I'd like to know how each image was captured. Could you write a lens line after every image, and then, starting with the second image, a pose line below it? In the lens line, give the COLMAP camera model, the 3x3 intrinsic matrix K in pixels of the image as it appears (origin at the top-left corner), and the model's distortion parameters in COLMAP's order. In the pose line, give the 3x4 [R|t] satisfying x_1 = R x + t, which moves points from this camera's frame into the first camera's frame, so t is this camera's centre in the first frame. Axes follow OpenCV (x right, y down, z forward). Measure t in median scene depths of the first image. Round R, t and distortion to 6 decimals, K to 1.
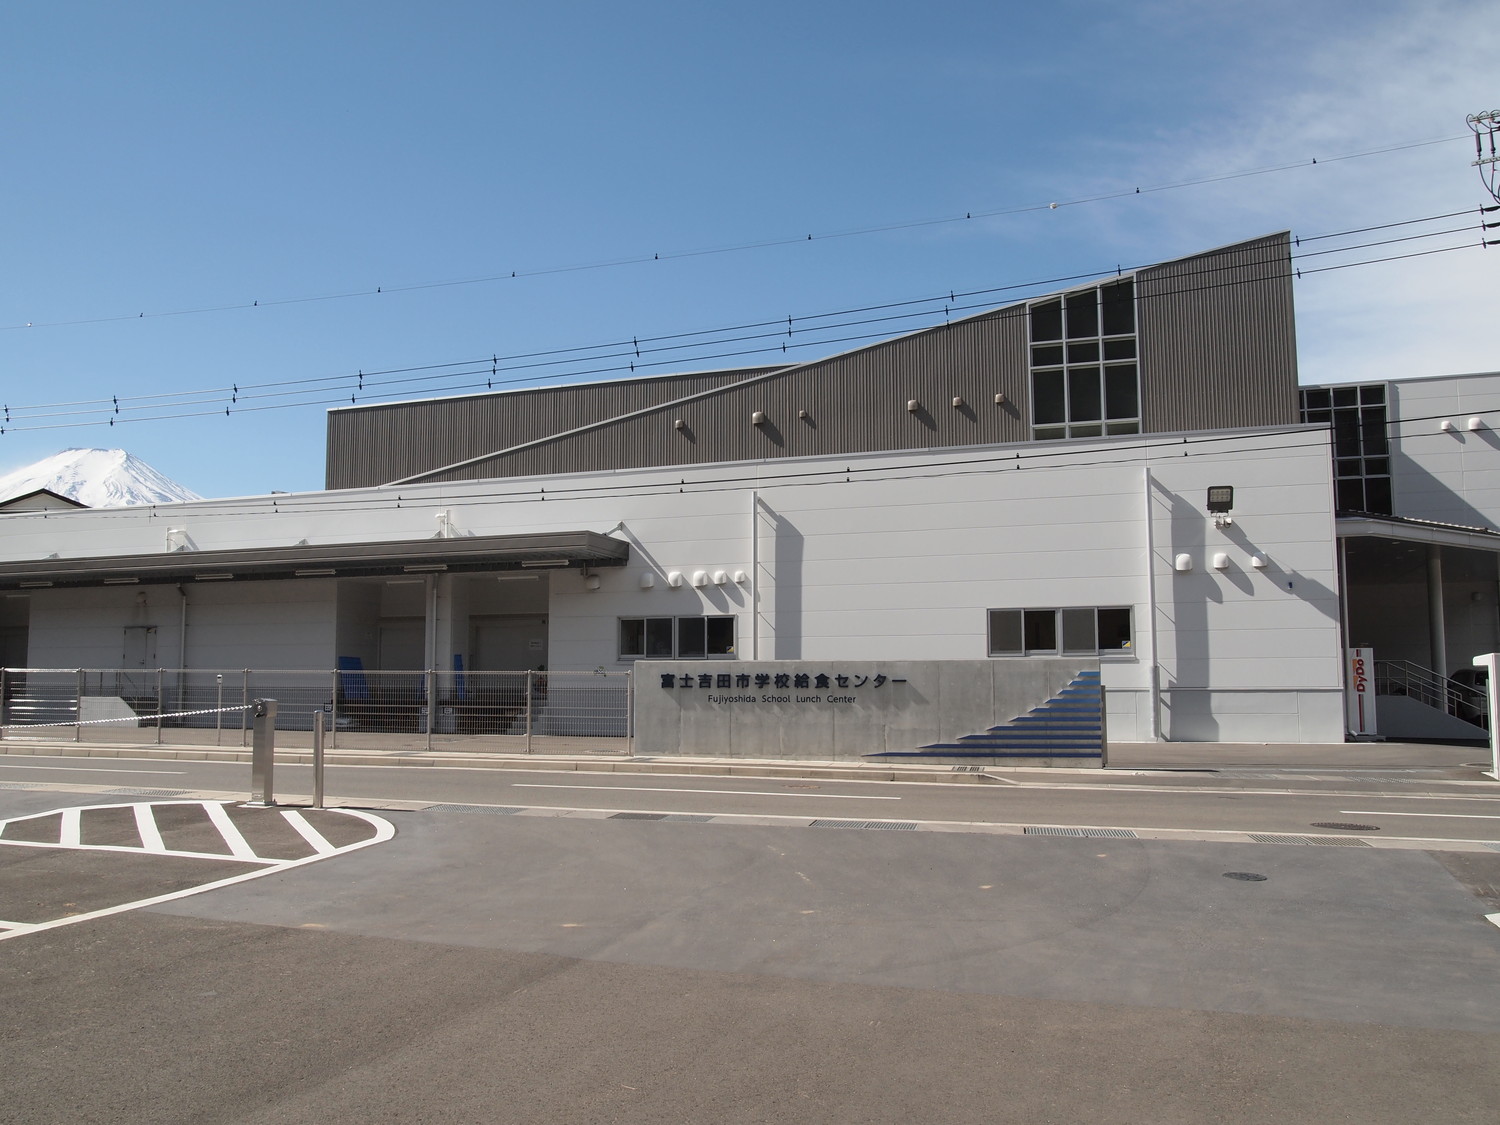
lens RADIAL K [[1226.8, 0, 738.5], [0, 1226.8, 562.5], [0, 0, 1]] dist [-0.077976, 0.036011]
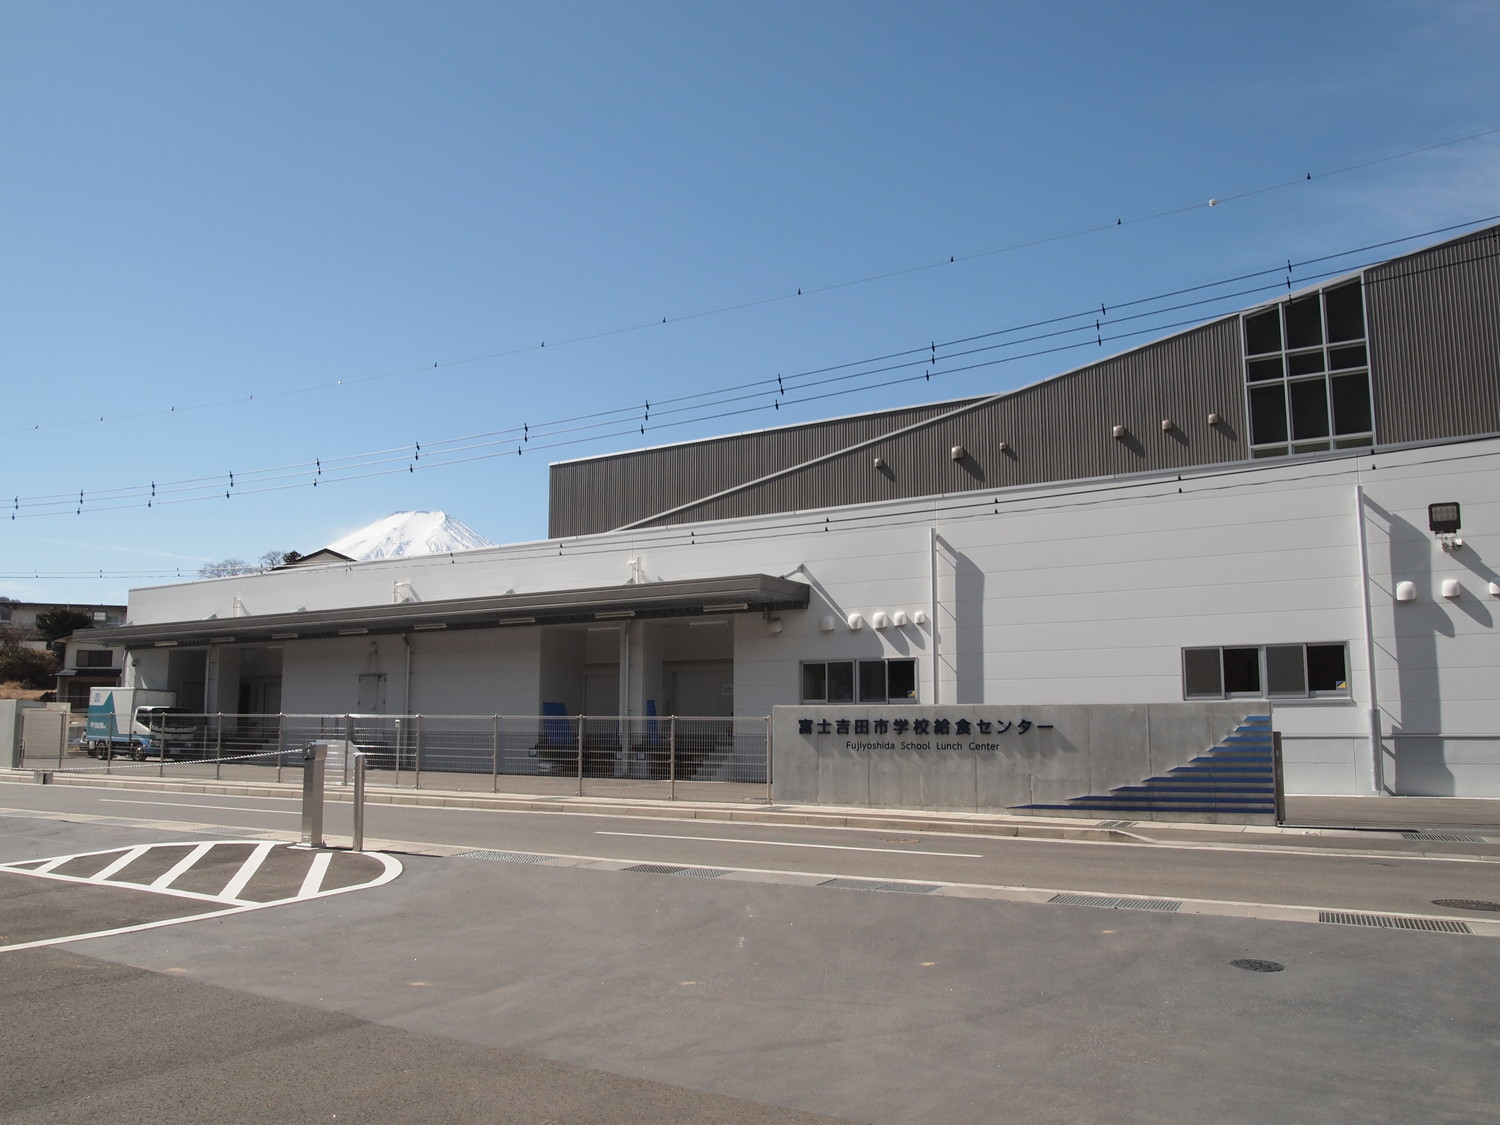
lens RADIAL K [[1226.8, 0, 738.5], [0, 1226.8, 562.5], [0, 0, 1]] dist [-0.077976, 0.036011]
pose [[0.972087, -0.028224, -0.232917, 0.094456], [0.019670, 0.999047, -0.038967, 0.003354], [0.233794, 0.033298, 0.971716, 0.037730]]
